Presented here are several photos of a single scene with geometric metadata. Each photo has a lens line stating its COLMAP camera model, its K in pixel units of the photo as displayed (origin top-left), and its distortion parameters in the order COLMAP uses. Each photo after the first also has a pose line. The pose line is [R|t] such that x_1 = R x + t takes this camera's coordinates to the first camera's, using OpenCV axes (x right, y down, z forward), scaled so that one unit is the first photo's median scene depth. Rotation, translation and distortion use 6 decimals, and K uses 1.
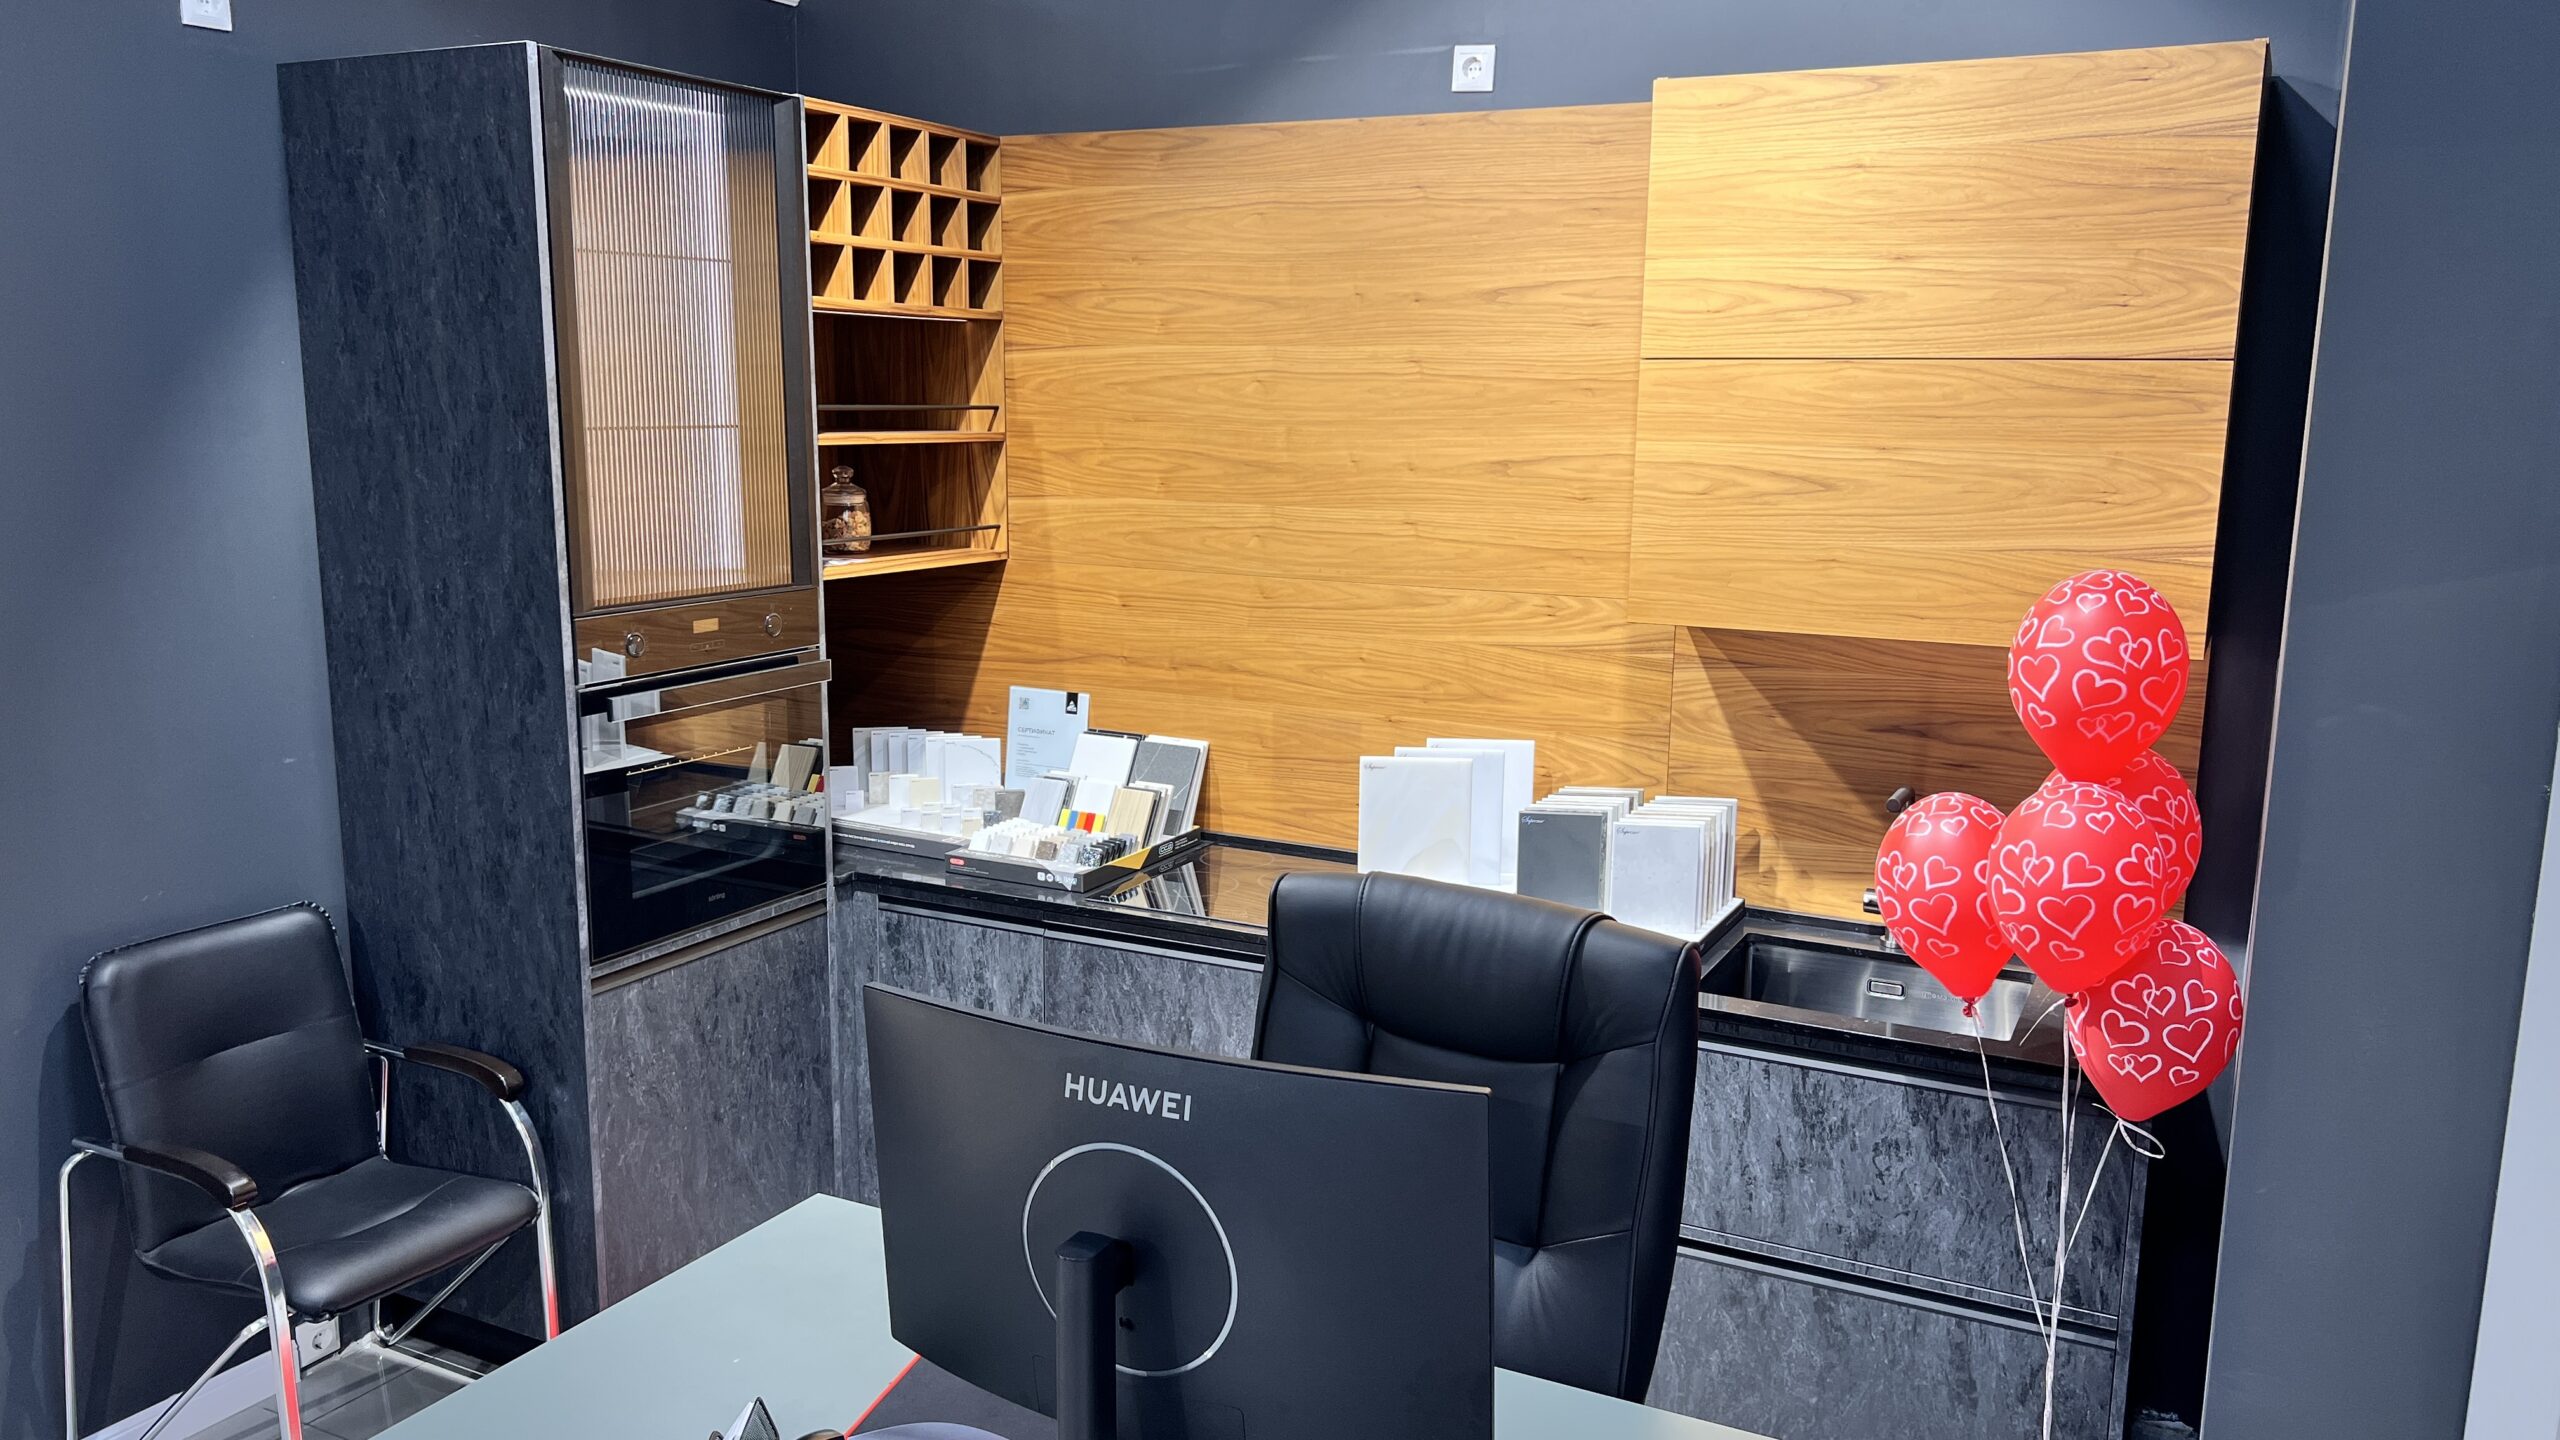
lens RADIAL K [[1890.1, 0, 1263.8], [0, 1890.1, 726.7], [0, 0, 1]] dist [0.047025, -0.032157]
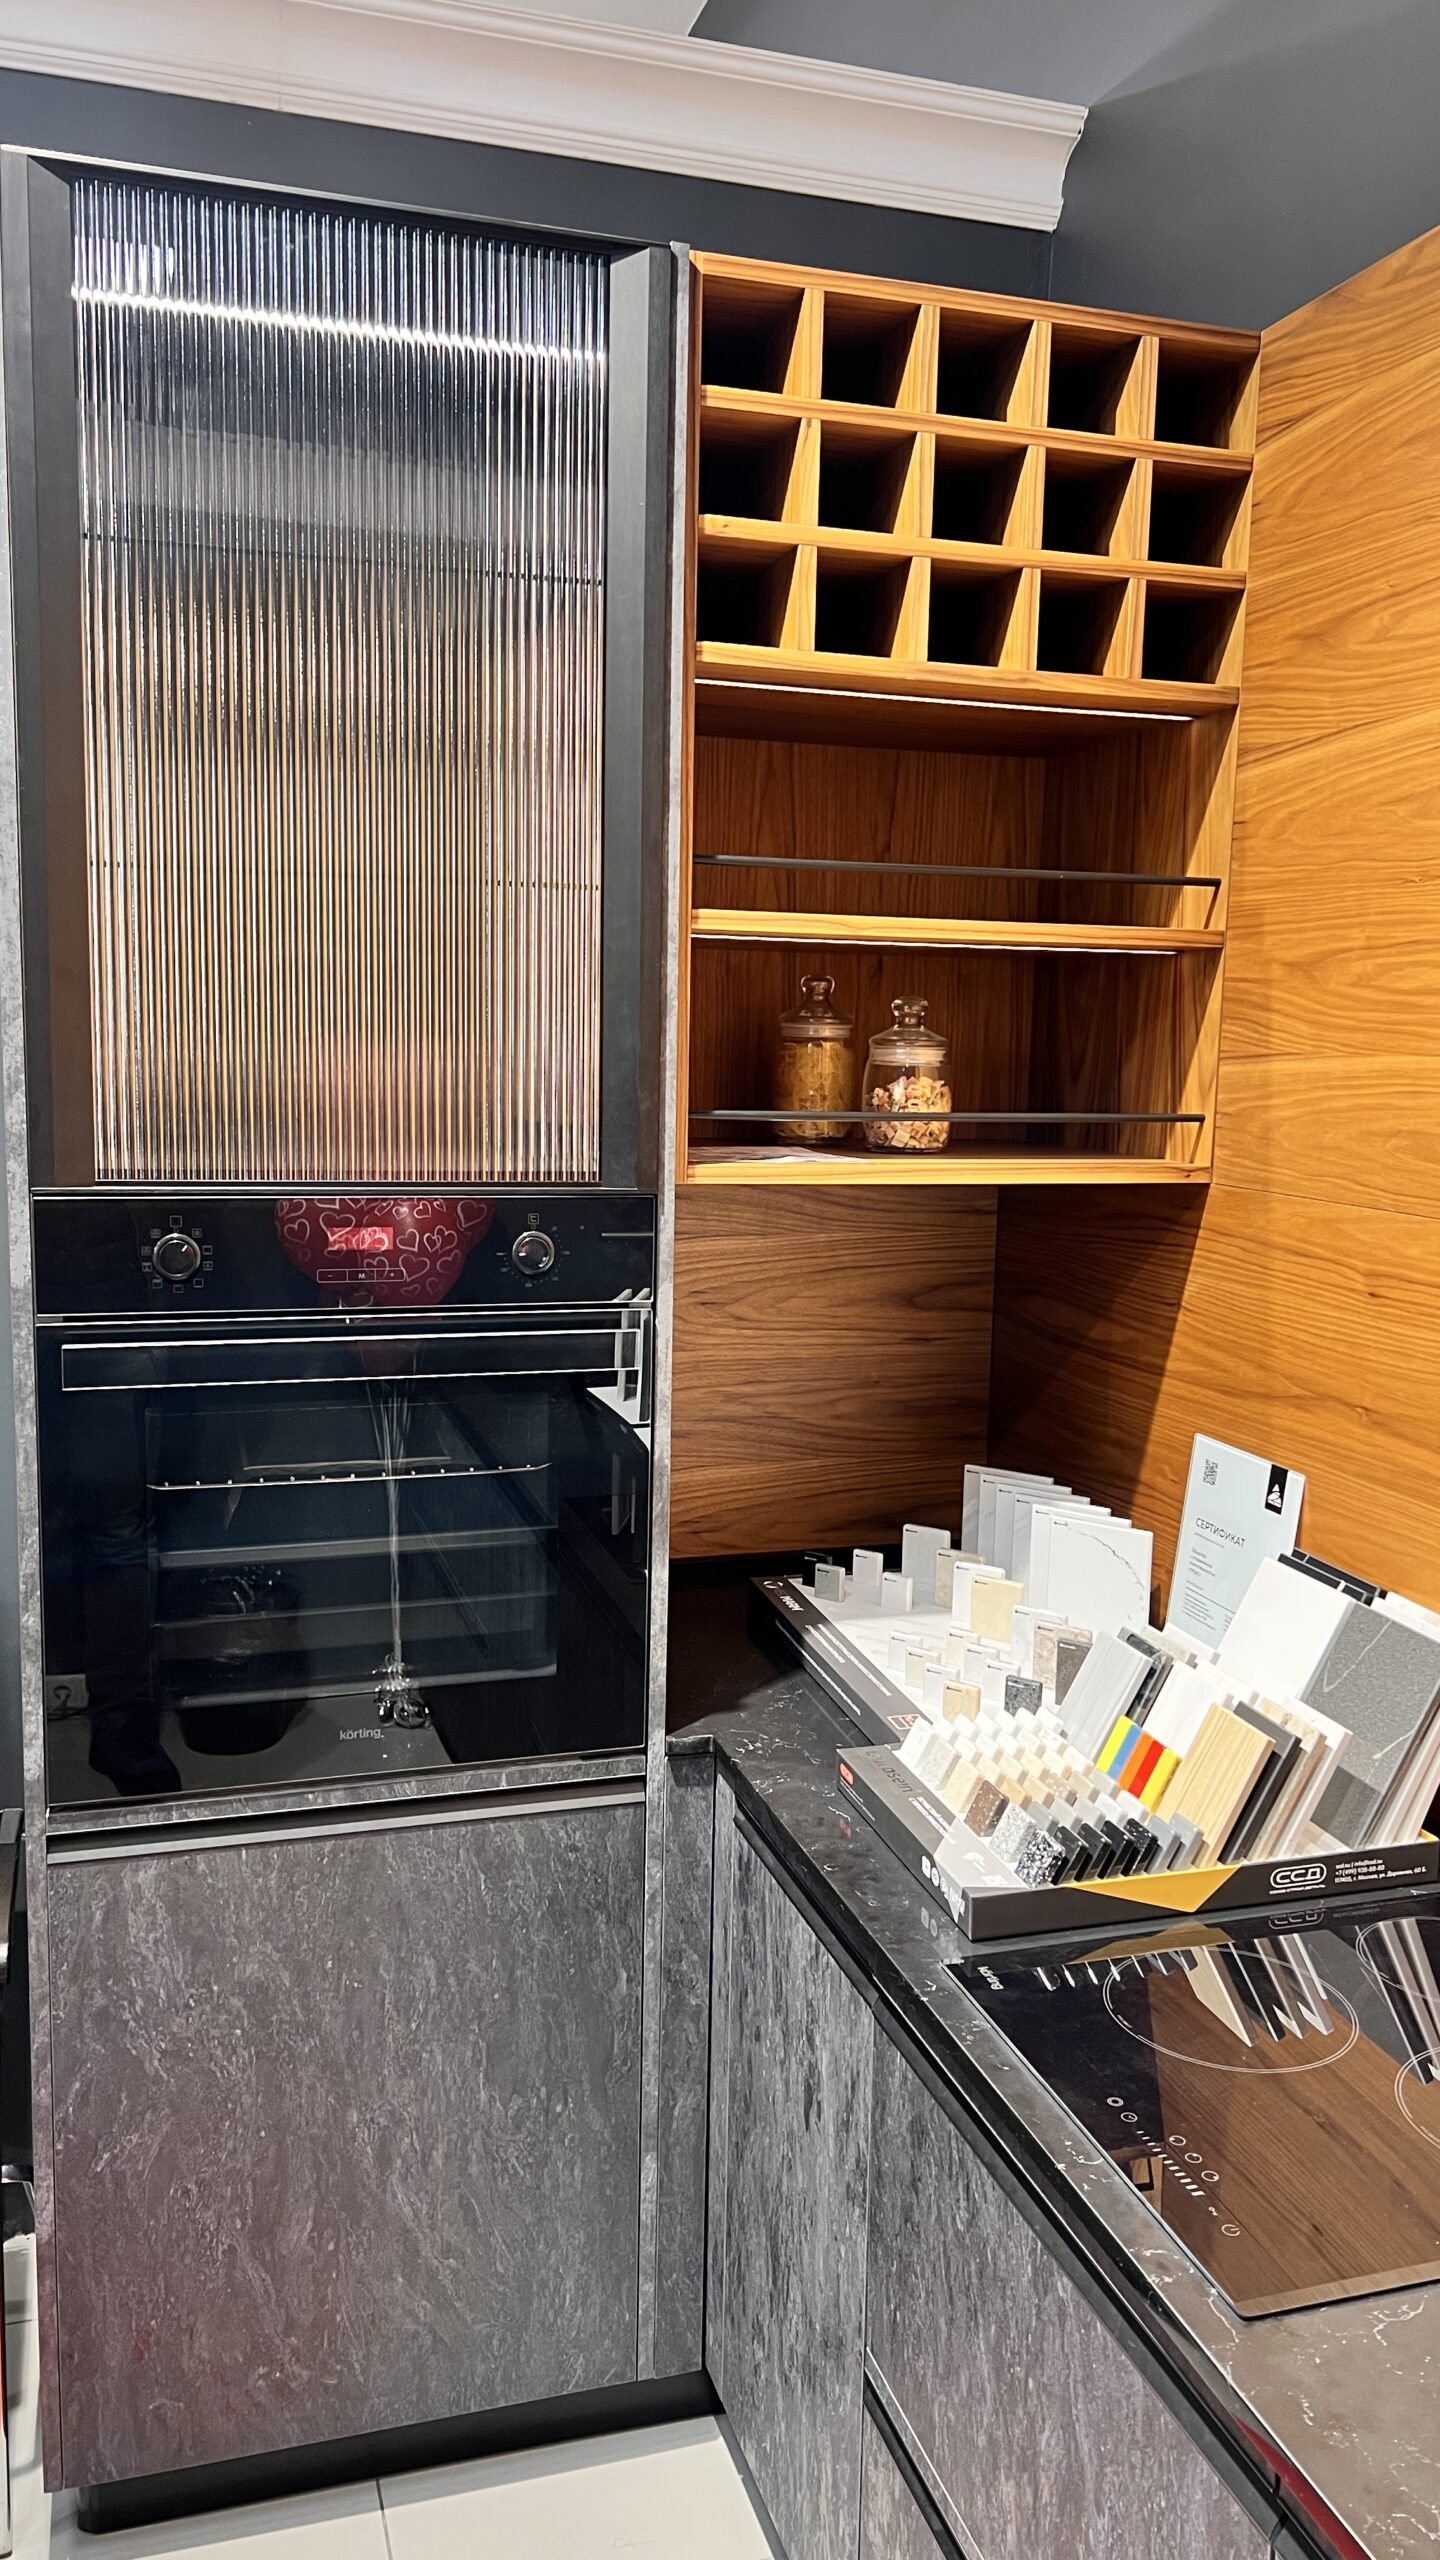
lens RADIAL K [[1890.1, 0, 736.2], [0, 1890.1, 1276.2], [0, 0, 1]] dist [0.047025, -0.032157]
pose [[0.690848, 0.090864, -0.717267, 0.145704], [-0.133410, 0.991056, -0.002949, -0.047125], [0.710585, 0.097728, 0.696792, 0.579570]]
